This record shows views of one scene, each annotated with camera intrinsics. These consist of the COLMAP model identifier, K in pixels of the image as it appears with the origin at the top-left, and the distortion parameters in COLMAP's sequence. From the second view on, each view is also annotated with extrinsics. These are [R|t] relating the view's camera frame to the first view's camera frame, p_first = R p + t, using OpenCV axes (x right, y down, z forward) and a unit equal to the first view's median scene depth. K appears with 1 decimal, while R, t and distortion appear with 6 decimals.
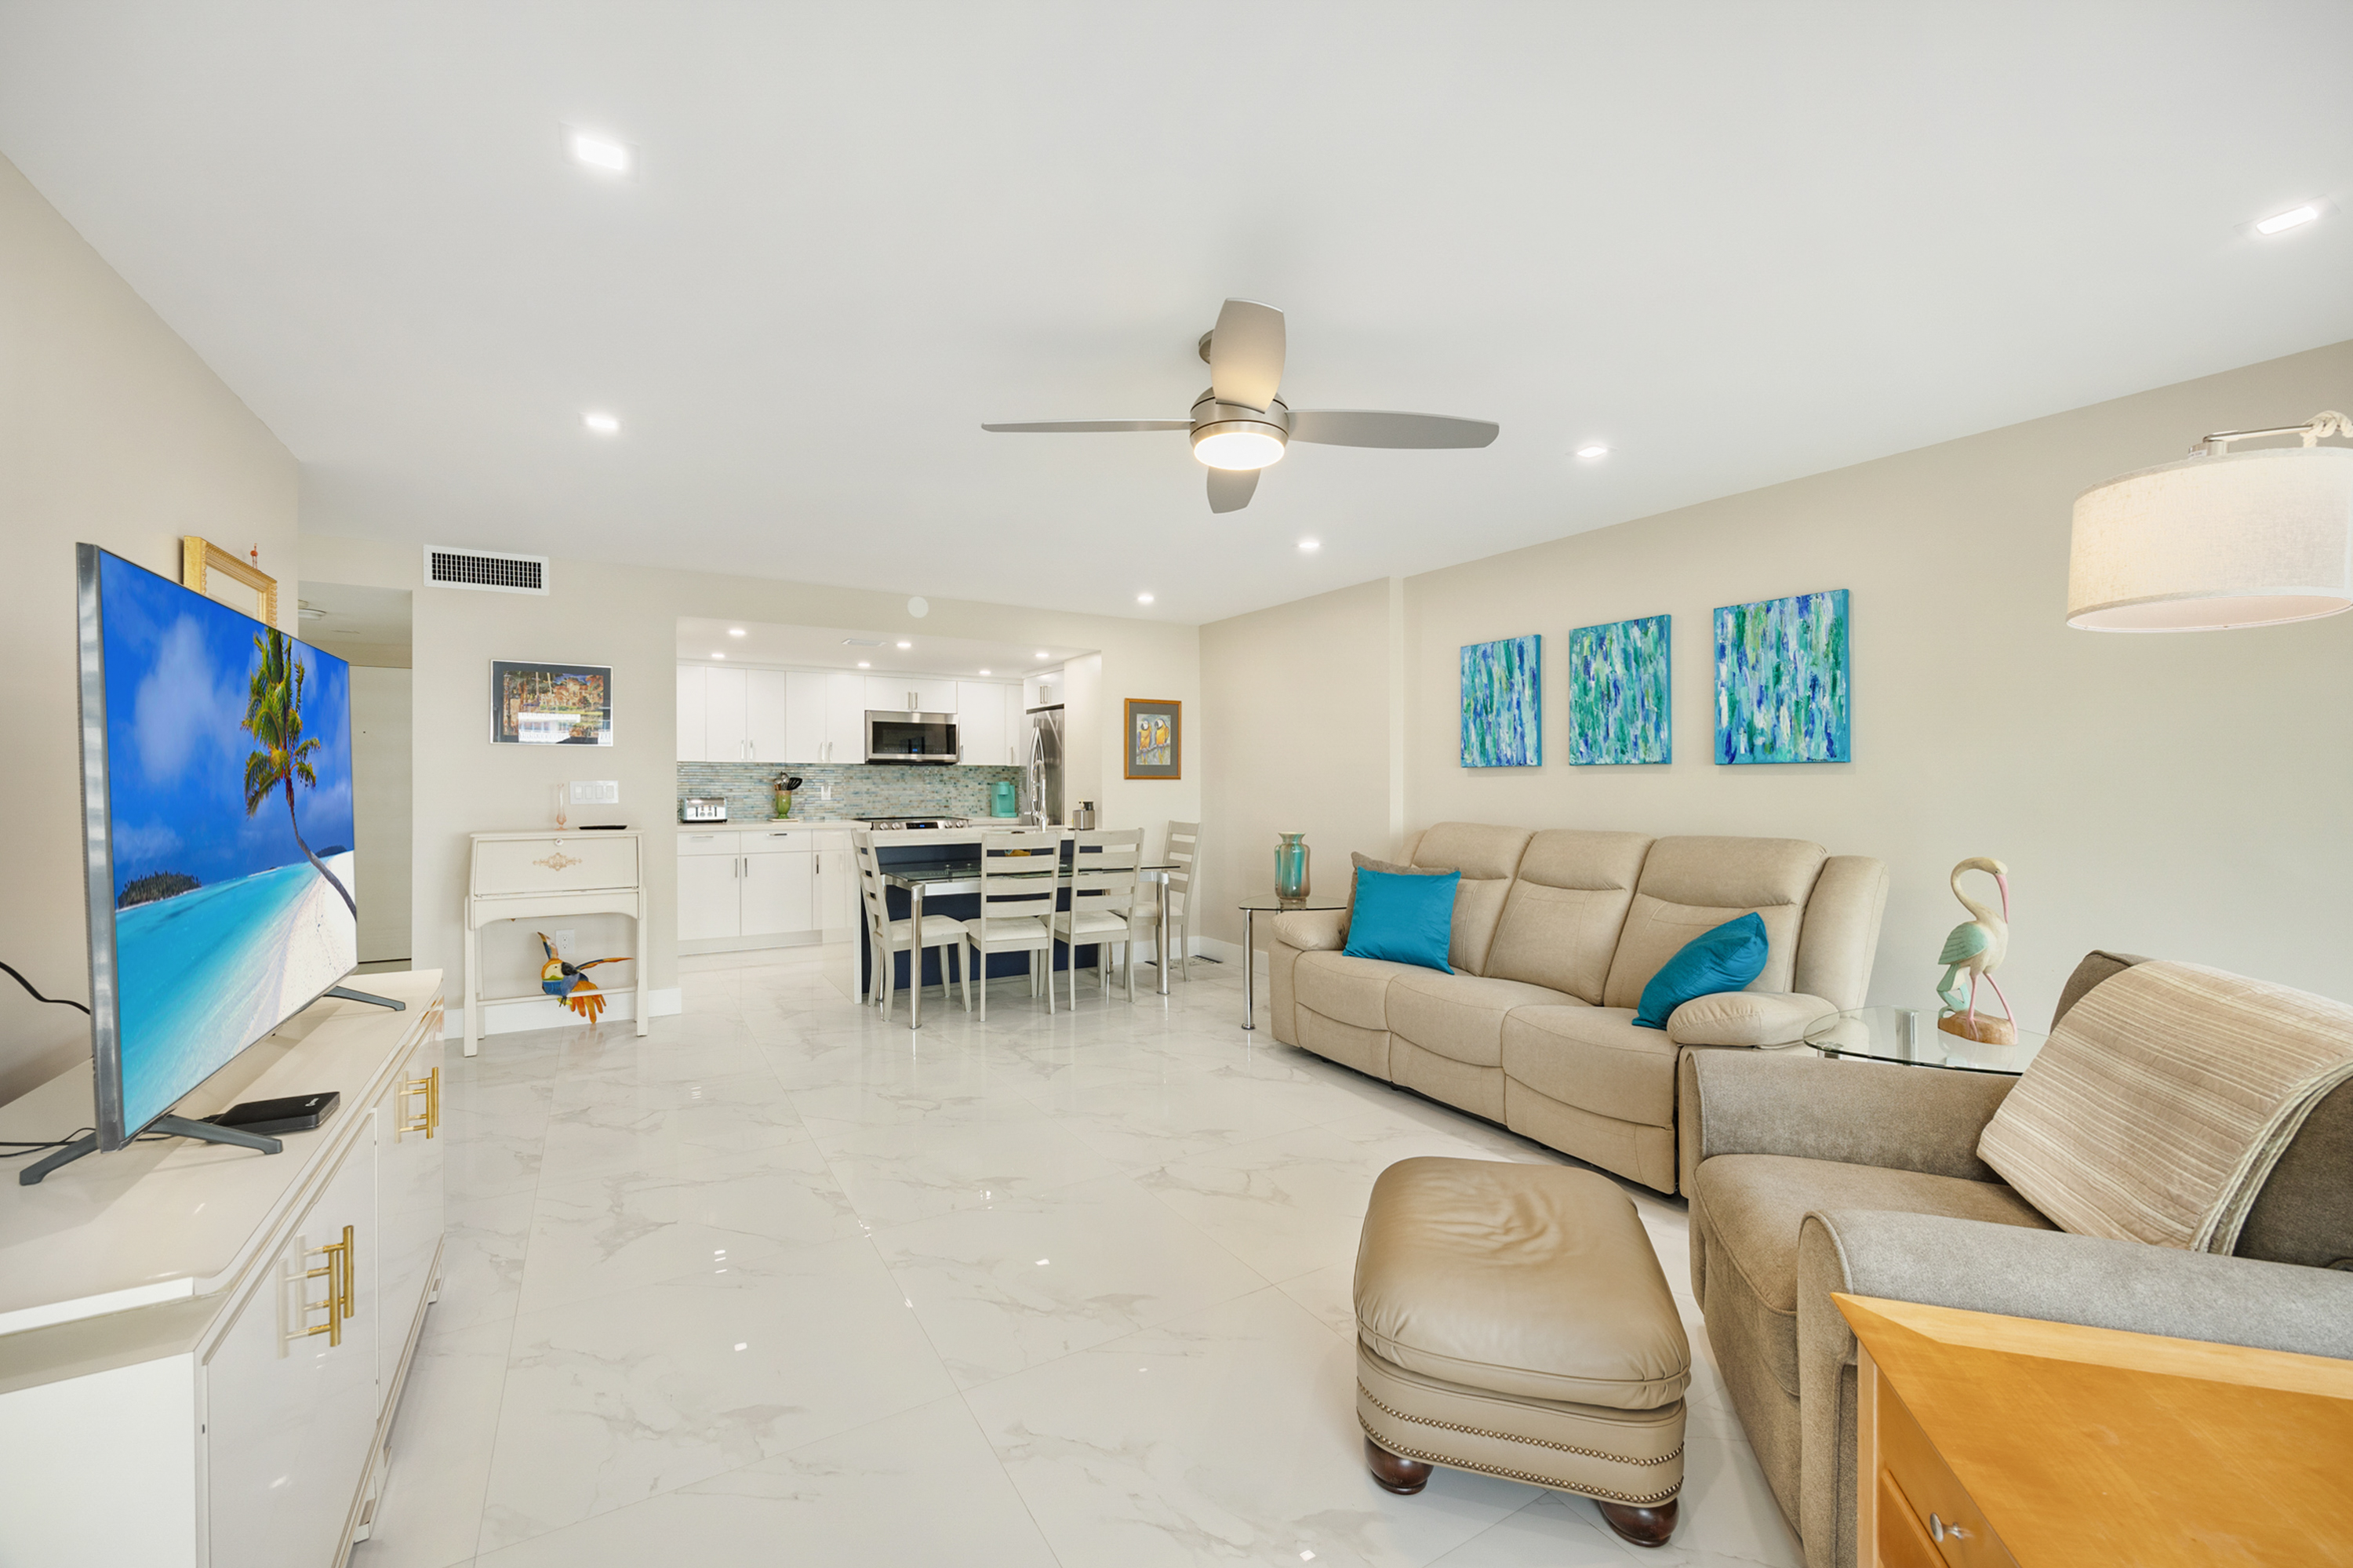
lens RADIAL K [[966.6, 0, 1163.6], [0, 966.6, 782.7], [0, 0, 1]] dist [-0.001580, -0.000337]
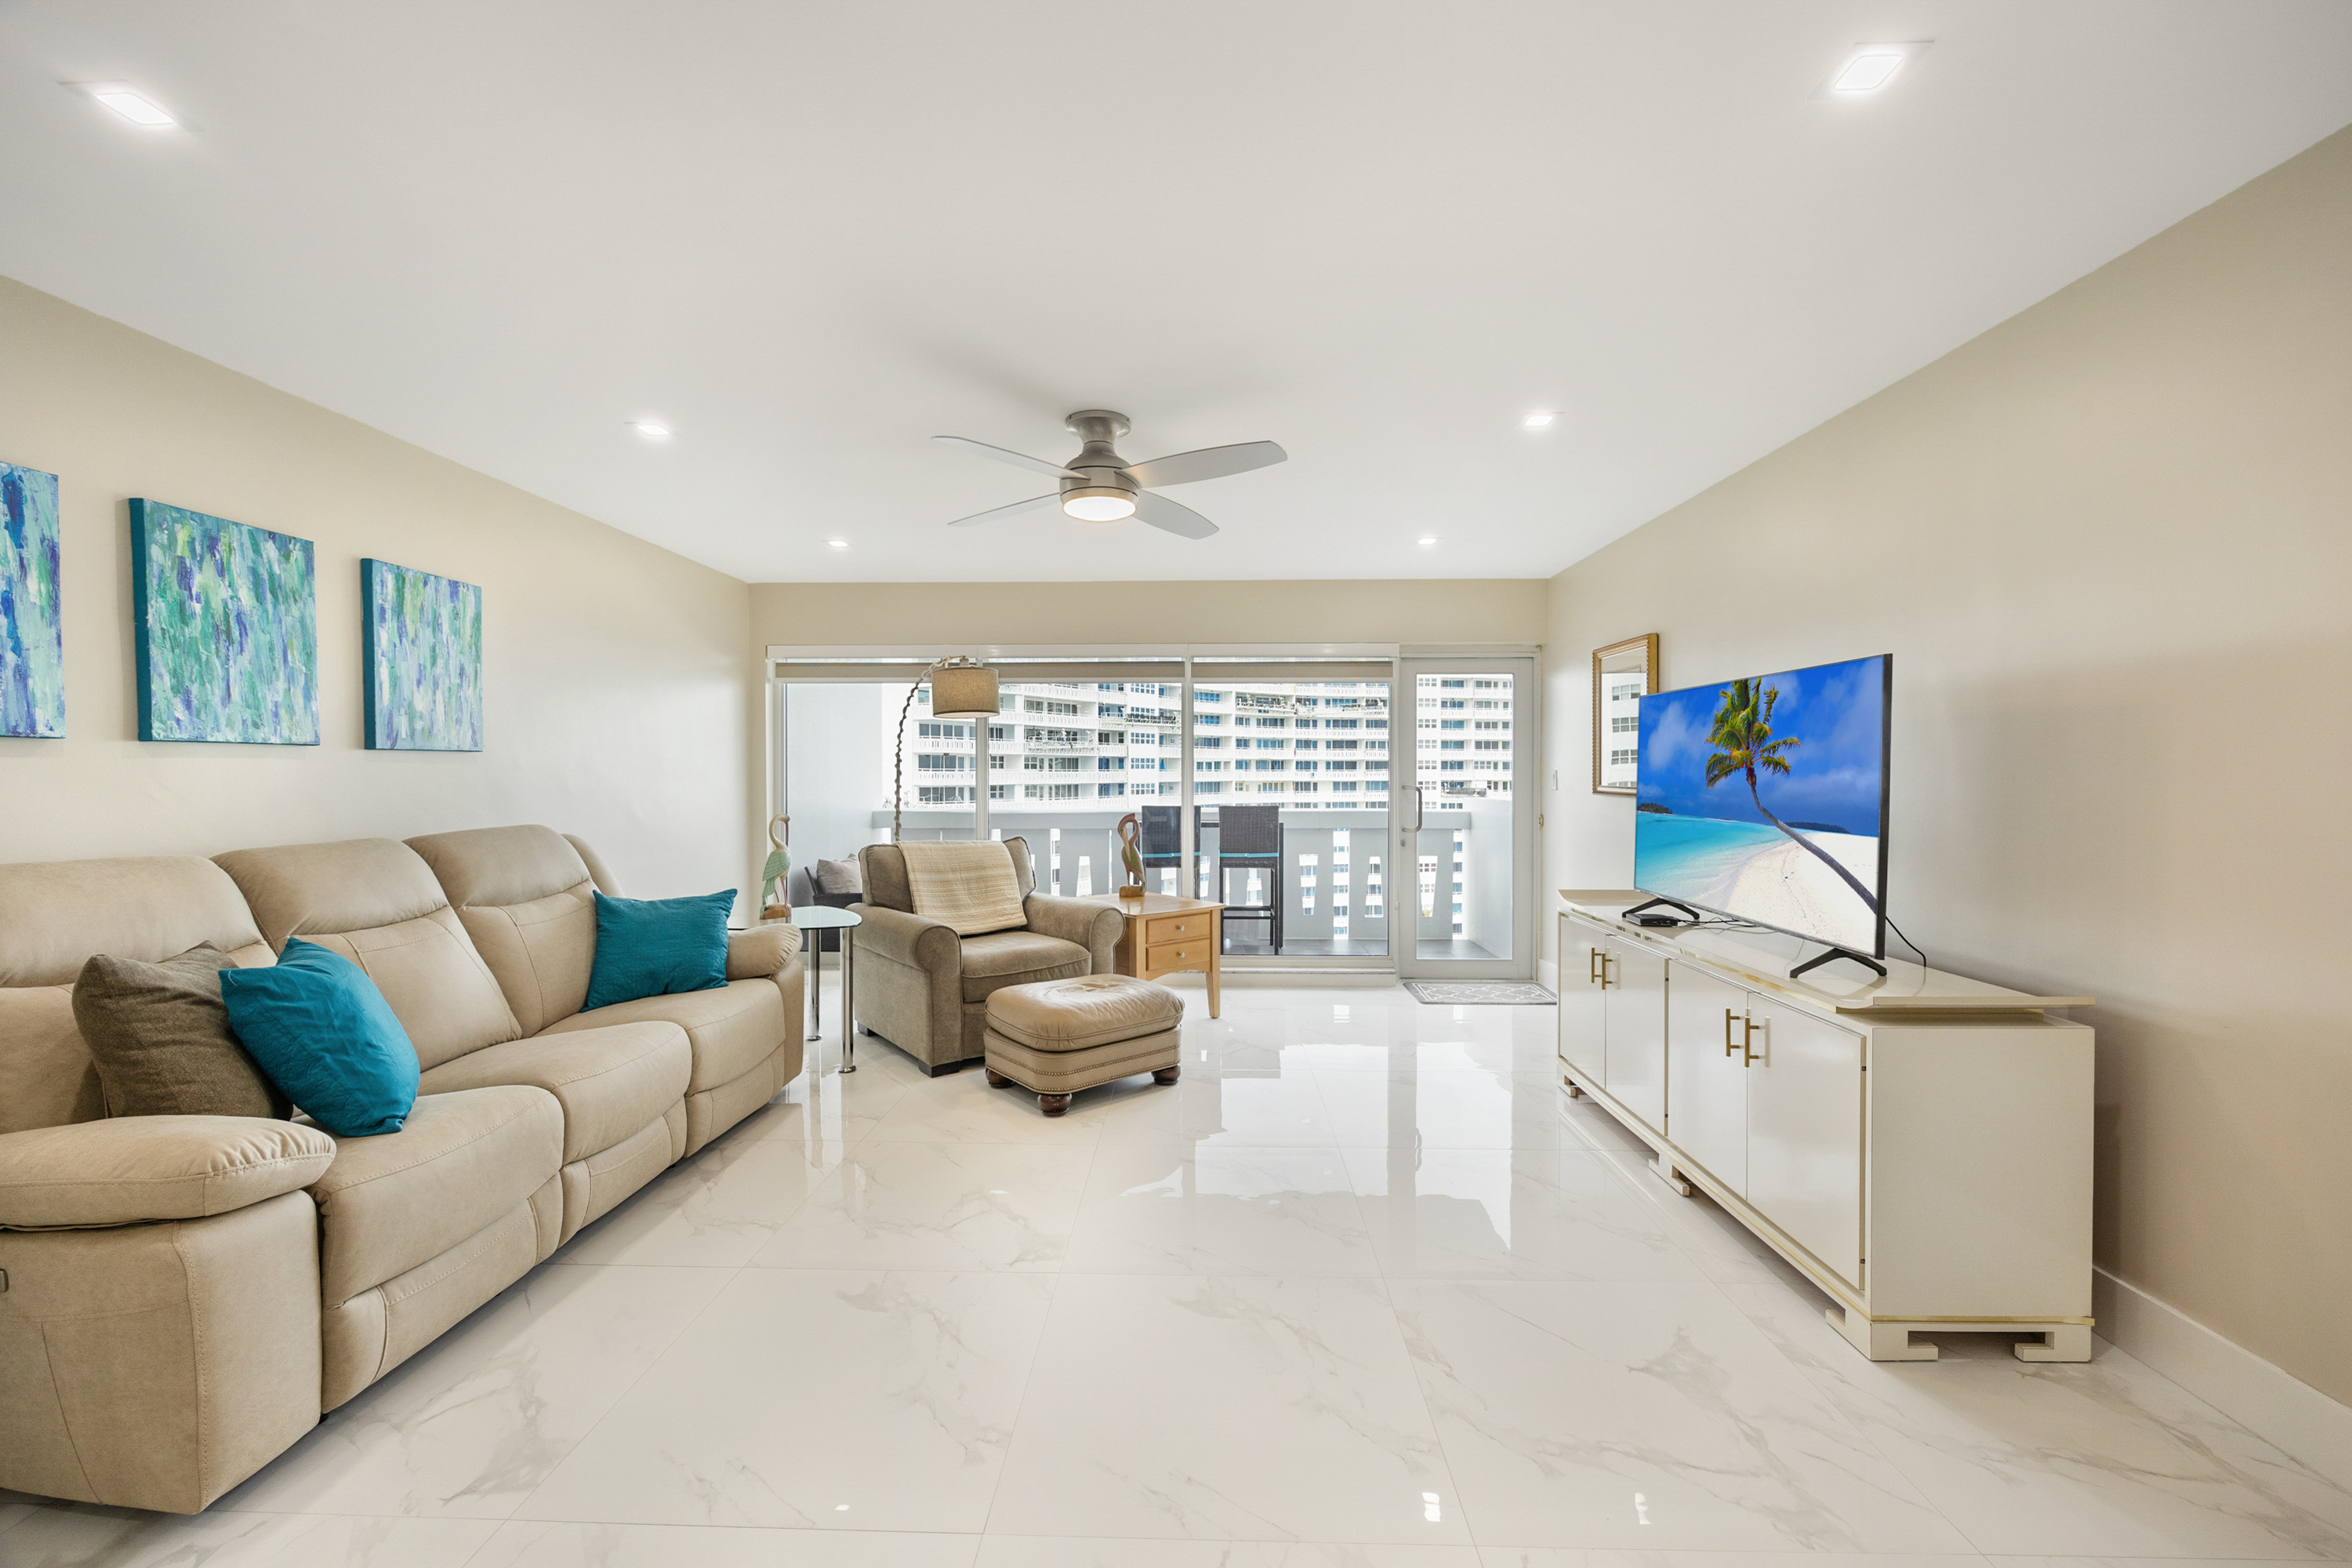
lens RADIAL K [[935.9, 0, 1189.3], [0, 935.9, 785.6], [0, 0, 1]] dist [-0.000797, -0.000411]
pose [[-0.852113, -0.007782, 0.523300, -0.392015], [0.000810, 0.999869, 0.016187, -0.000374], [-0.523357, 0.014217, -0.851995, 1.182667]]
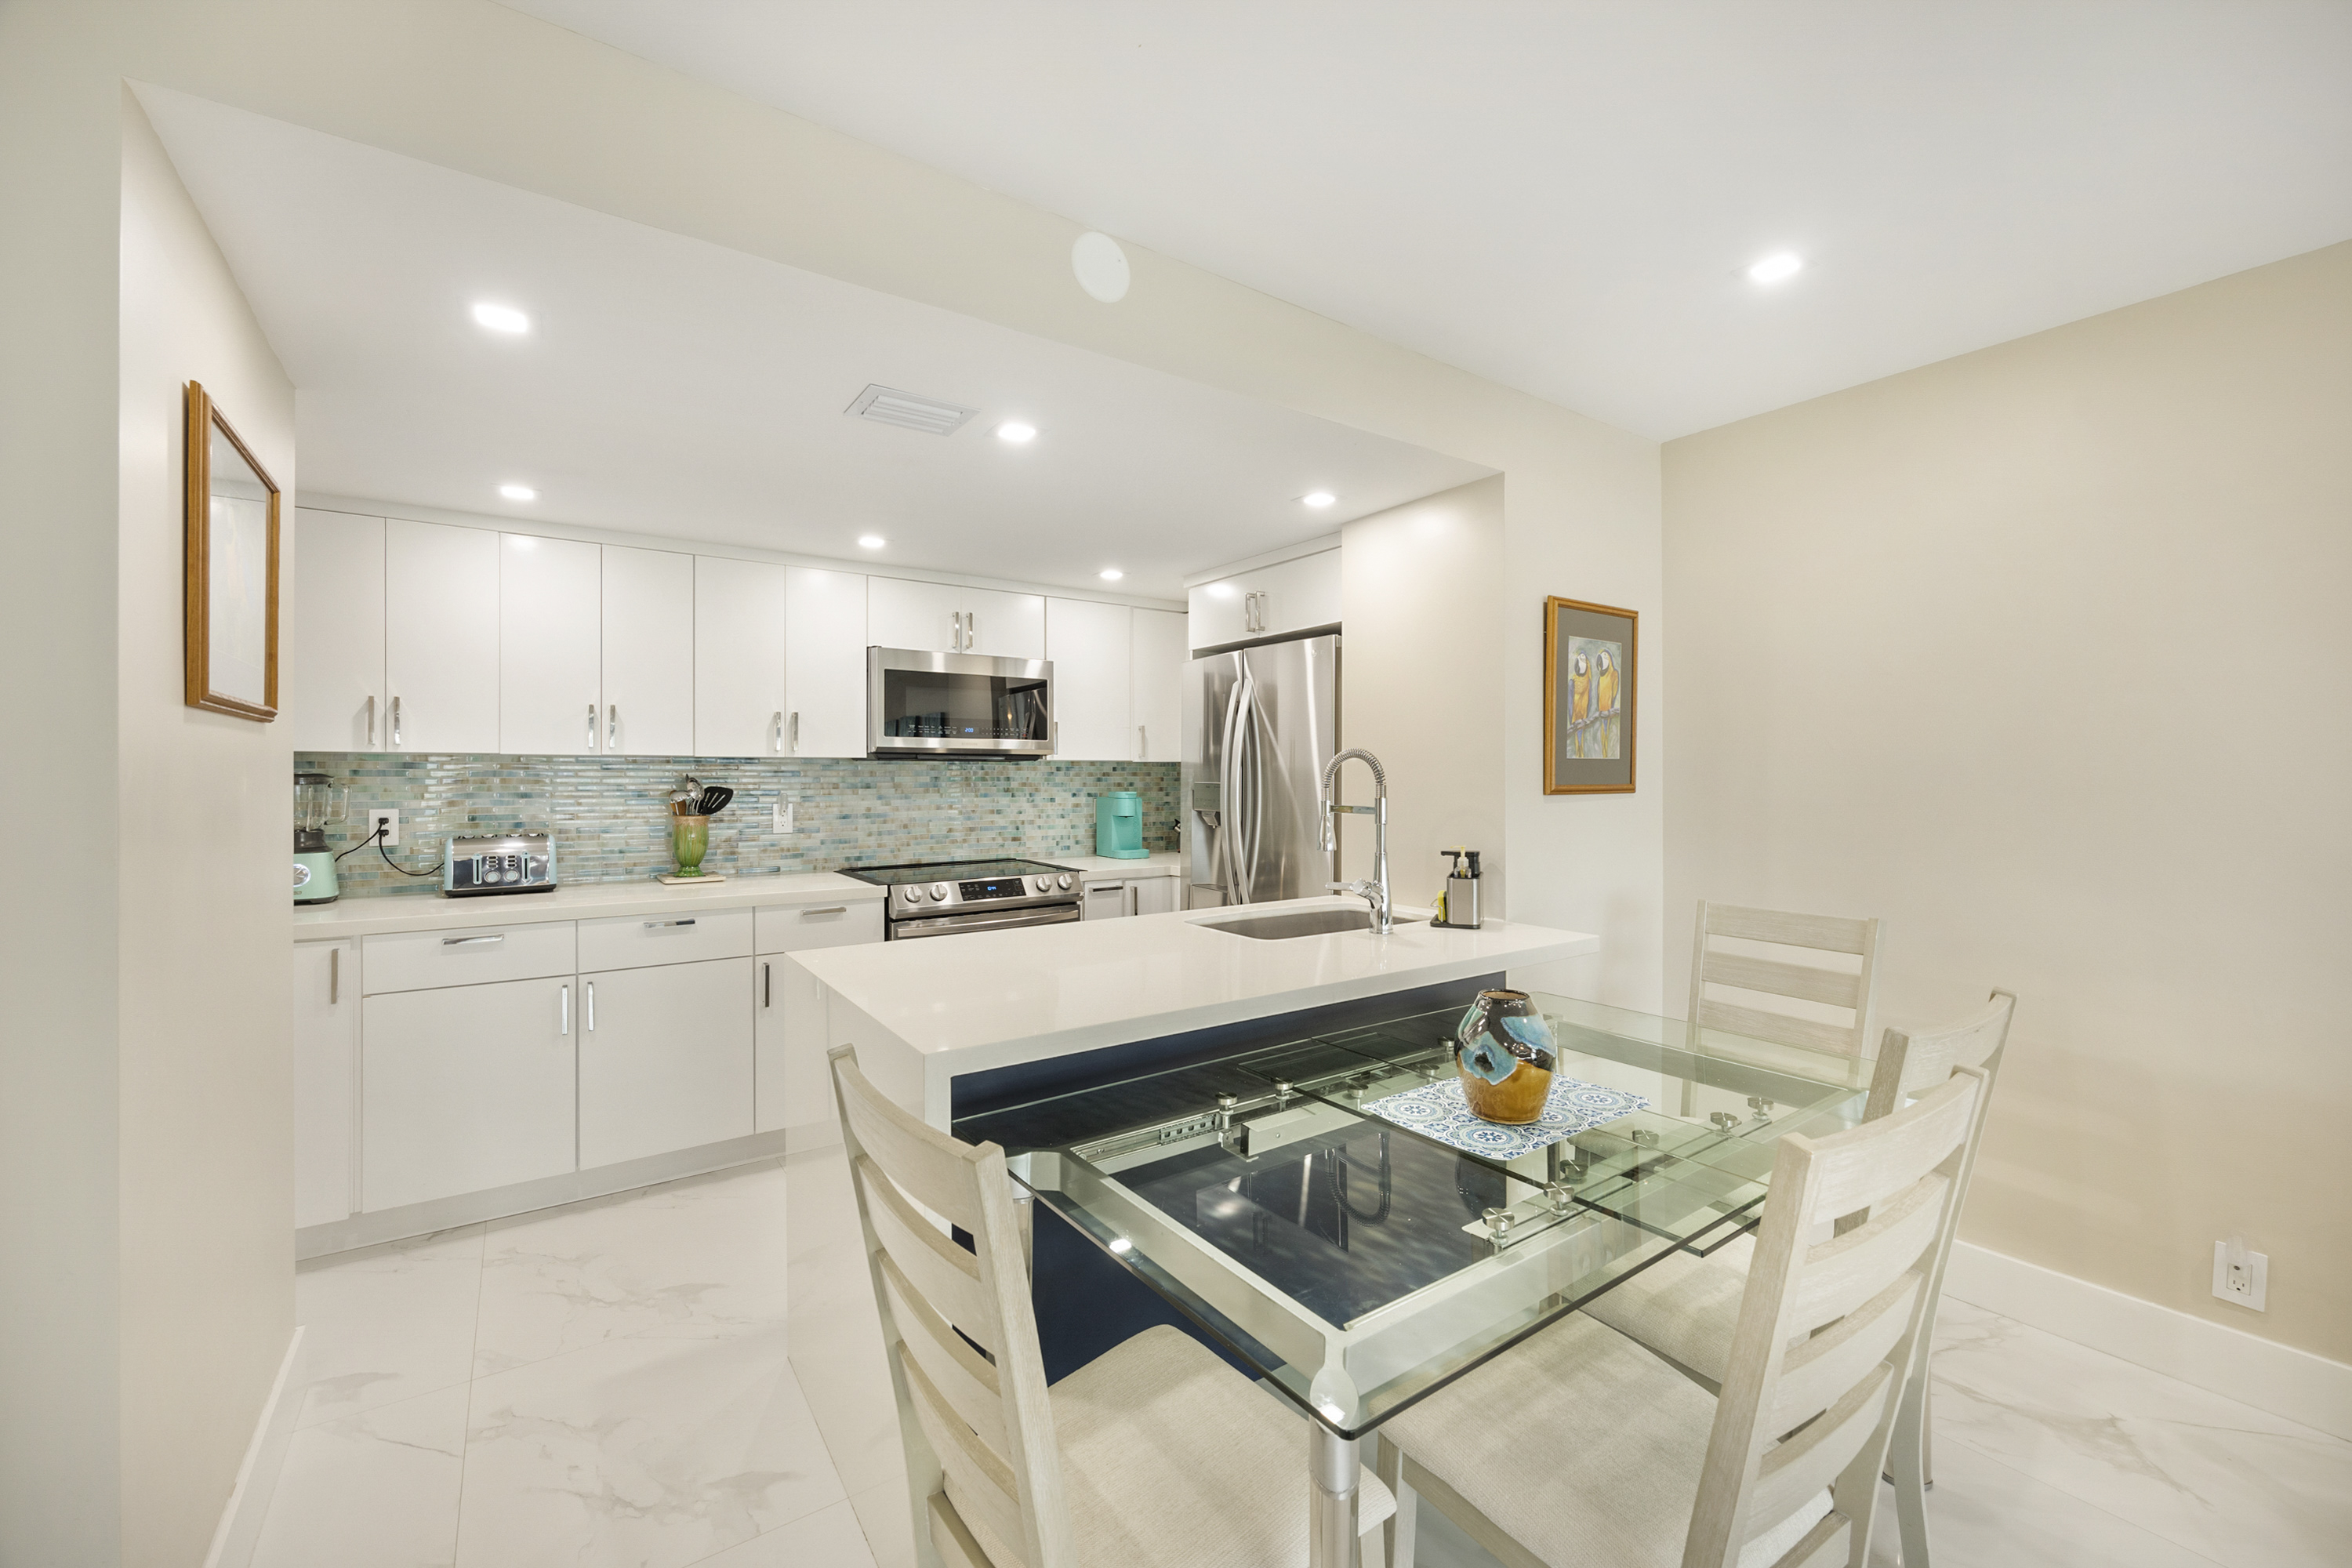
lens RADIAL K [[936.4, 0, 1177.6], [0, 936.4, 774.3], [0, 0, 1]] dist [-0.001582, -0.000139]
pose [[0.996545, -0.002851, 0.083007, -0.357706], [0.003139, 0.999989, -0.003343, -0.017394], [-0.082997, 0.003592, 0.996543, 0.963932]]
